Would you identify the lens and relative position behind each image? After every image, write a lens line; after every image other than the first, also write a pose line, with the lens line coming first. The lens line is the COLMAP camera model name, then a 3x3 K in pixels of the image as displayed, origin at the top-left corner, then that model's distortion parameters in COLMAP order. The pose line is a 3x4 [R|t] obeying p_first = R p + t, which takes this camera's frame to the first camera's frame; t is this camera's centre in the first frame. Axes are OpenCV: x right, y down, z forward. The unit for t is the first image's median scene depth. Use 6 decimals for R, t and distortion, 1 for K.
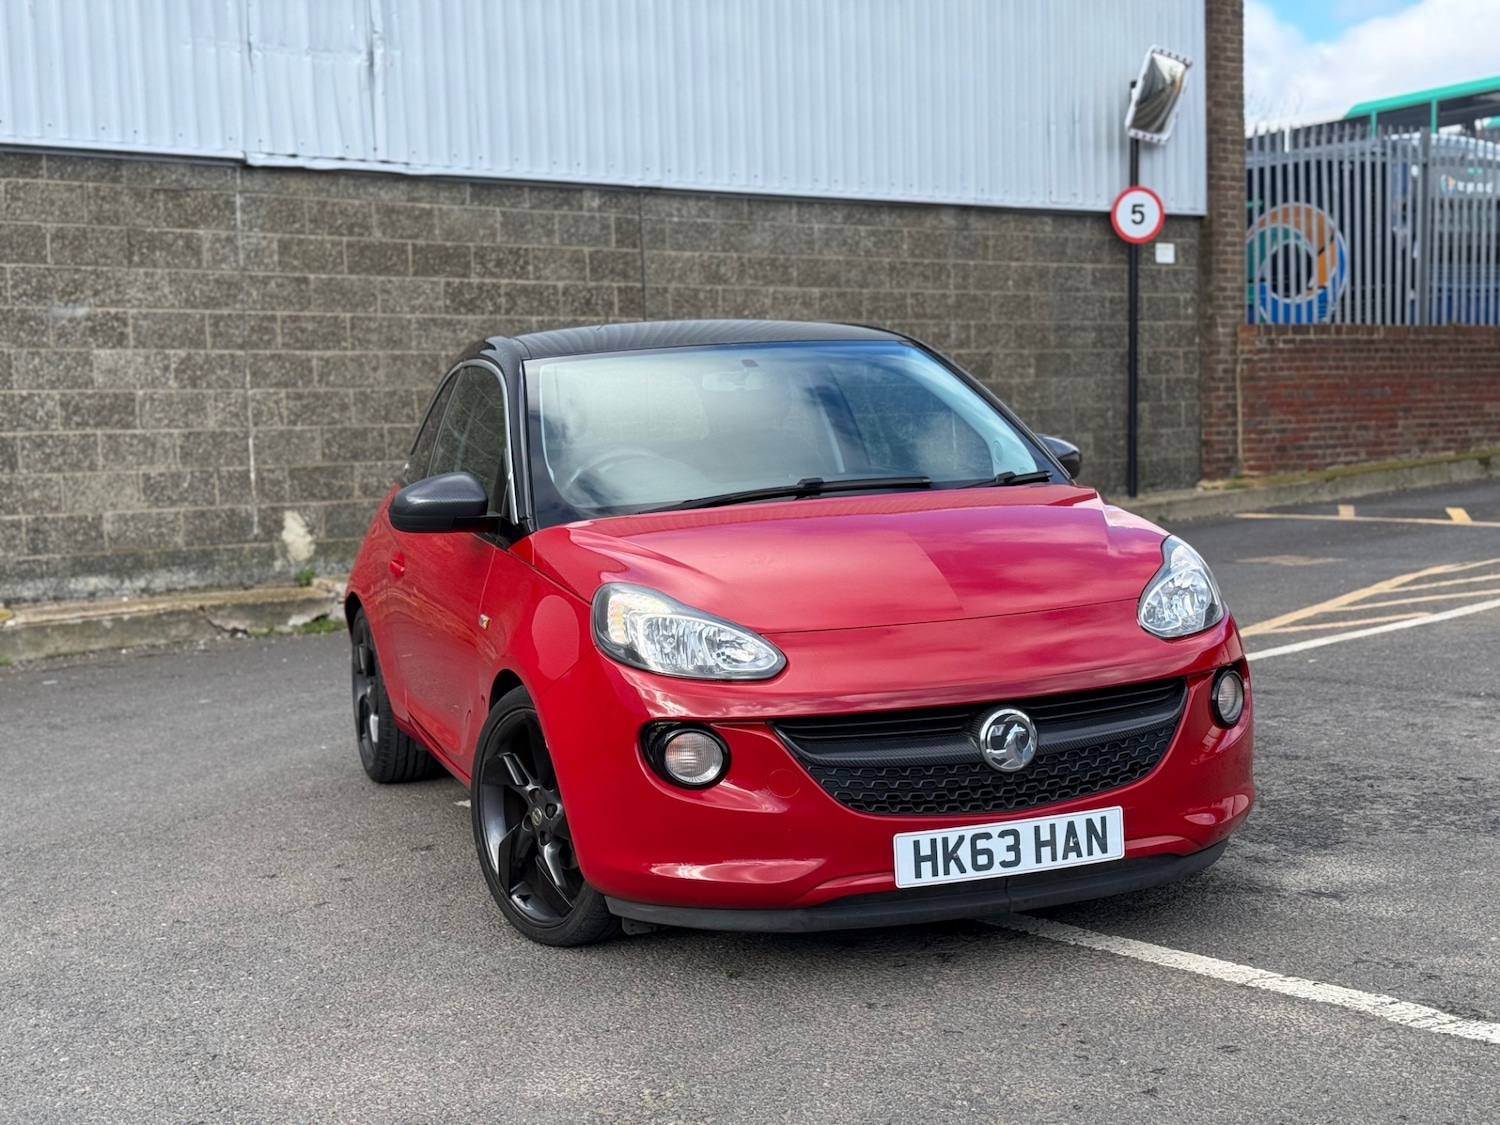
lens RADIAL K [[2059.1, 0, 742.4], [0, 2059.1, 573.9], [0, 0, 1]] dist [0.189371, -0.358390]
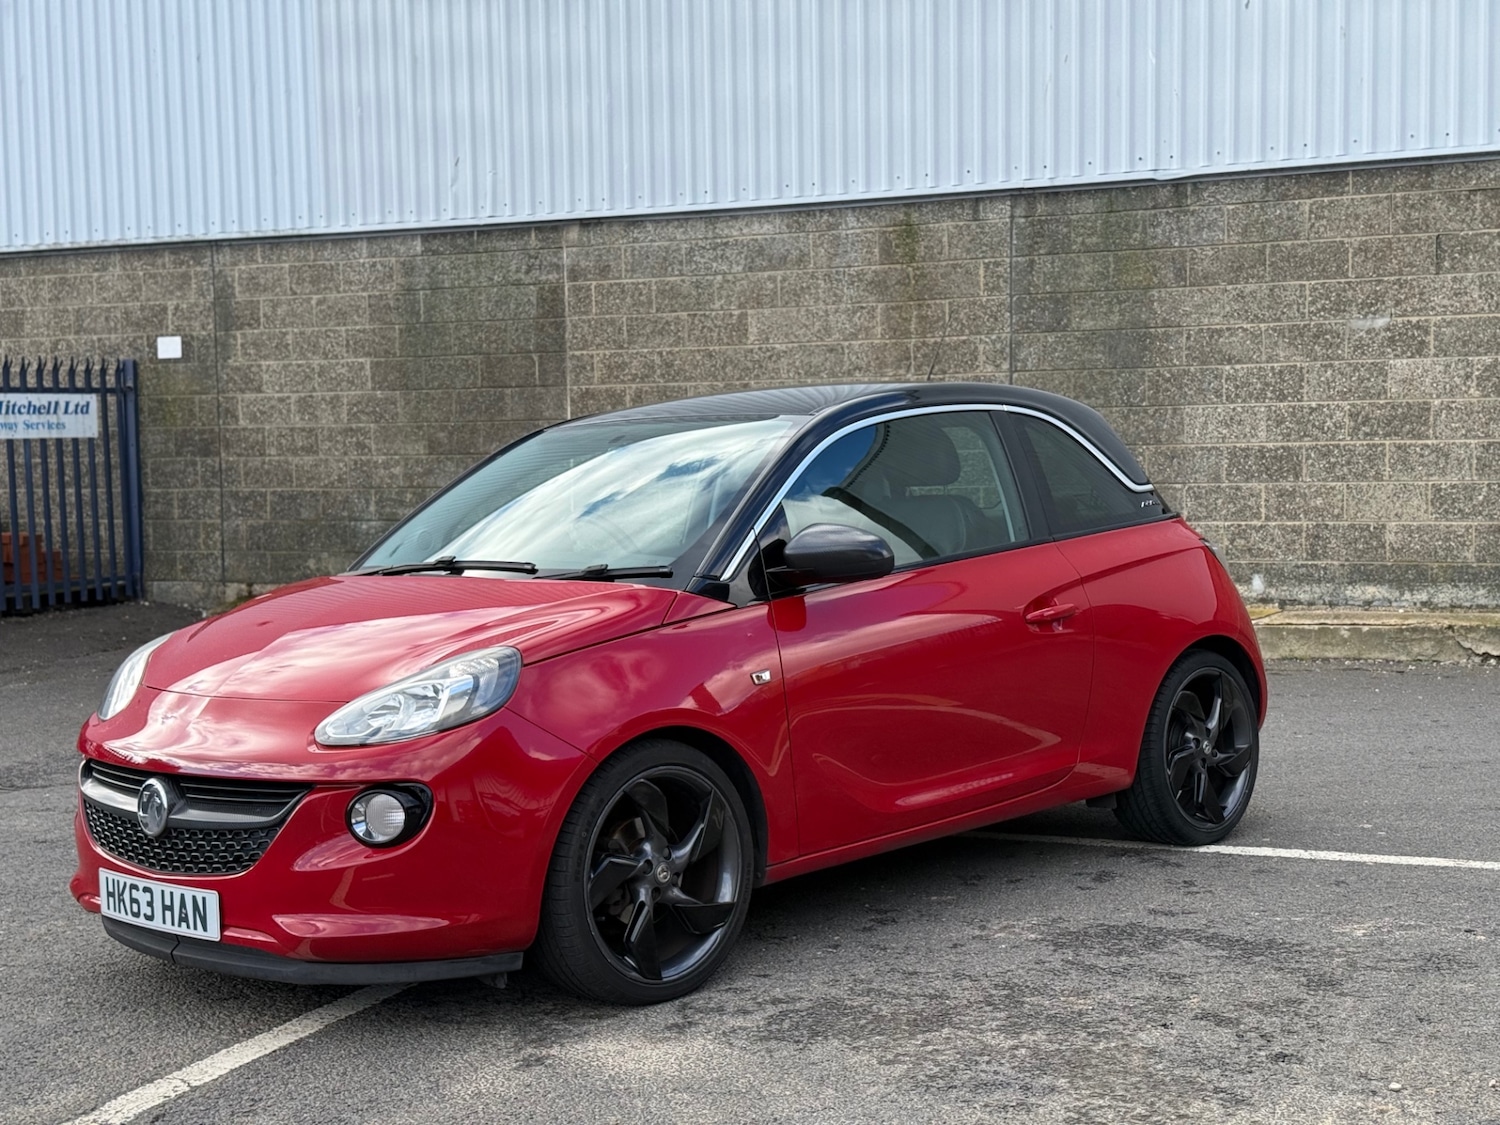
lens RADIAL K [[2068.7, 0, 750.0], [0, 2068.7, 562.5], [0, 0, 1]] dist [0.190716, -0.302651]
pose [[0.450444, 0.078083, -0.889384, 0.428802], [-0.061585, 0.996513, 0.056297, -0.045658], [0.890678, 0.029414, 0.453682, 0.258752]]
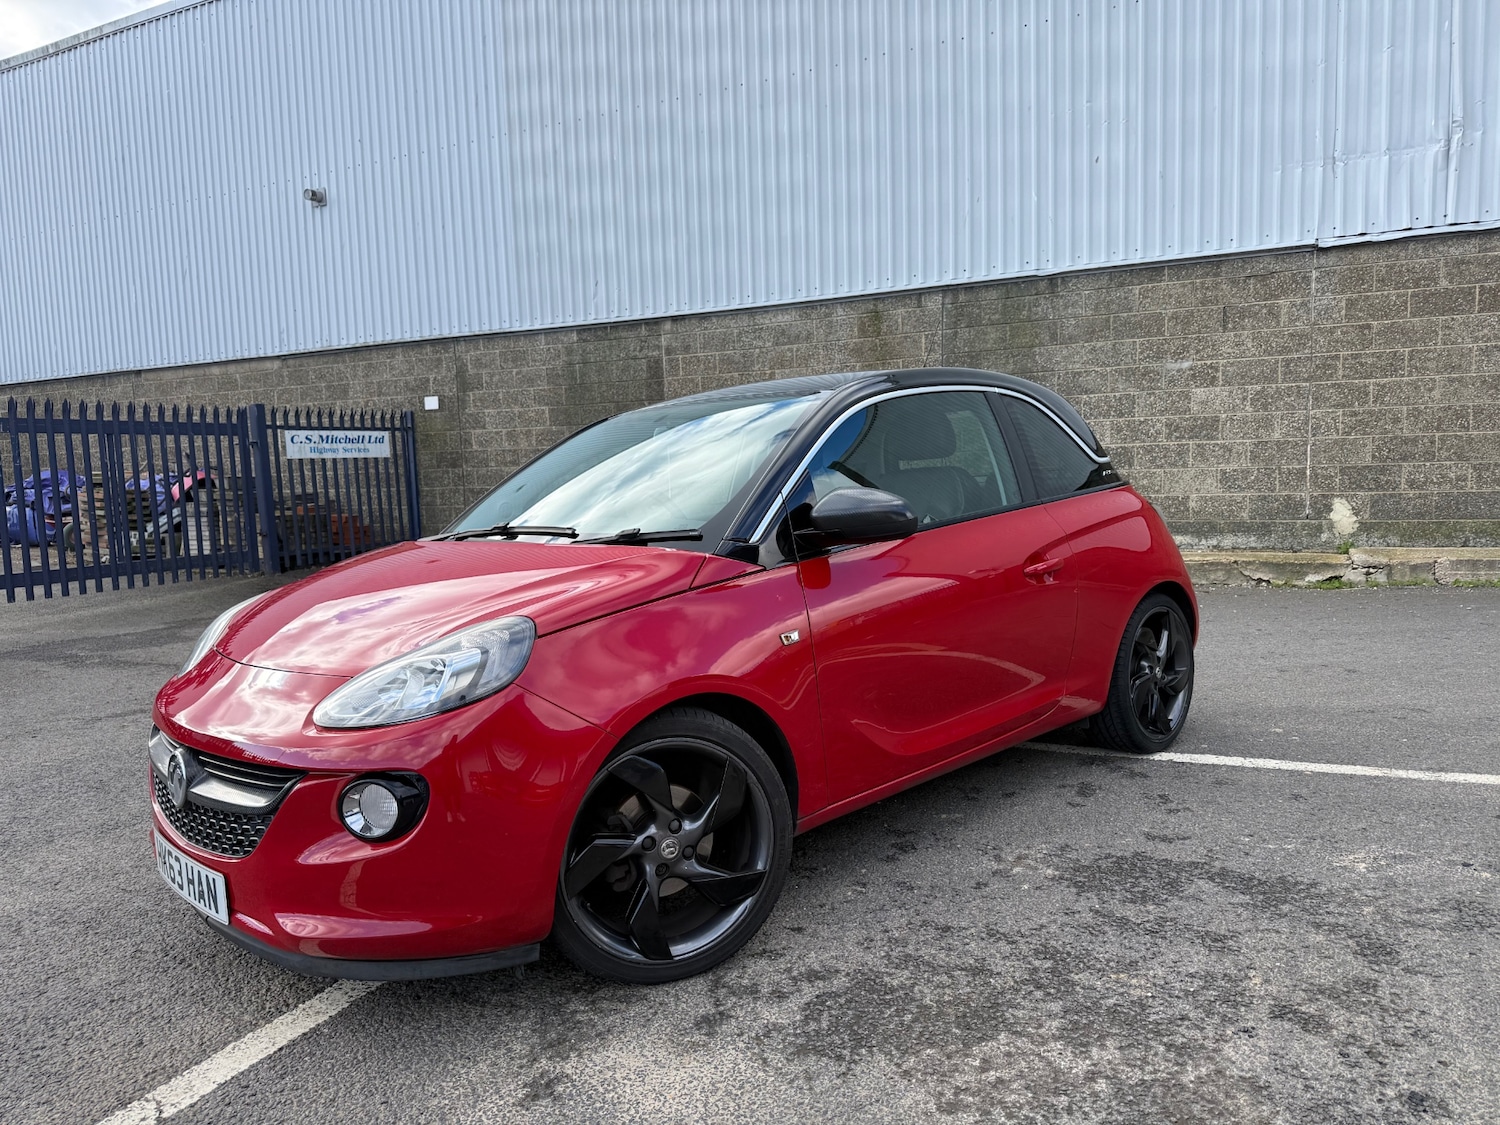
lens RADIAL K [[1056.5, 0, 743.9], [0, 1056.5, 566.5], [0, 0, 1]] dist [0.031808, -0.043459]
pose [[0.421954, 0.105612, -0.900445, 0.254424], [-0.046299, 0.994406, 0.094937, -0.033966], [0.905435, 0.001630, 0.424483, 0.347620]]
